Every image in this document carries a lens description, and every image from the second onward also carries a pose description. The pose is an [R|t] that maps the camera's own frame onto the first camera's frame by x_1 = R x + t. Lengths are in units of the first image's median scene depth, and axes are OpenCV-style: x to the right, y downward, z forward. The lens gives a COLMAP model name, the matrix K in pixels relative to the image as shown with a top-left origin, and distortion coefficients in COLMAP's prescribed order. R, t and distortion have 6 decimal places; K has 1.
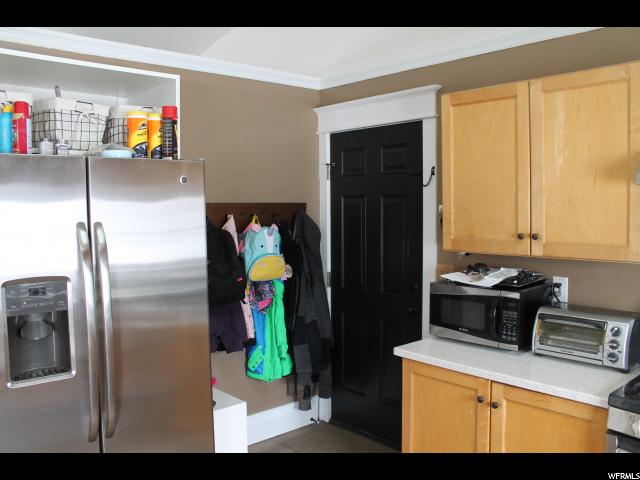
lens RADIAL K [[571.6, 0, 320.0], [0, 571.6, 240.0], [0, 0, 1]] dist [-0.069923, -0.003691]
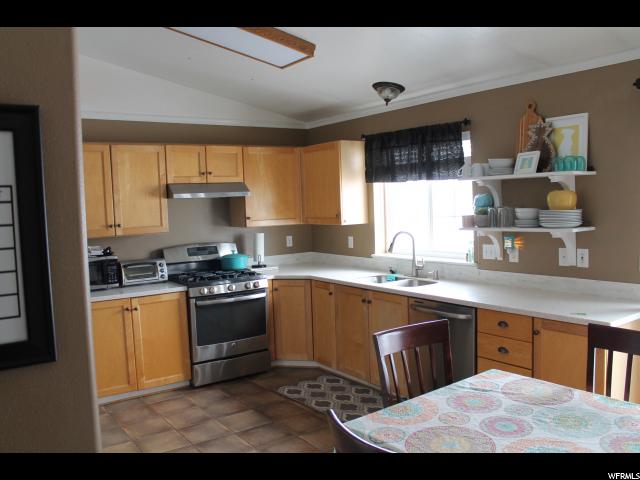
lens RADIAL K [[571.6, 0, 320.0], [0, 571.6, 240.0], [0, 0, 1]] dist [-0.069923, -0.003691]
pose [[0.128638, -0.061914, 0.989757, -1.482792], [0.103533, 0.993434, 0.048688, 0.020538], [-0.986272, 0.096209, 0.134203, 0.065845]]
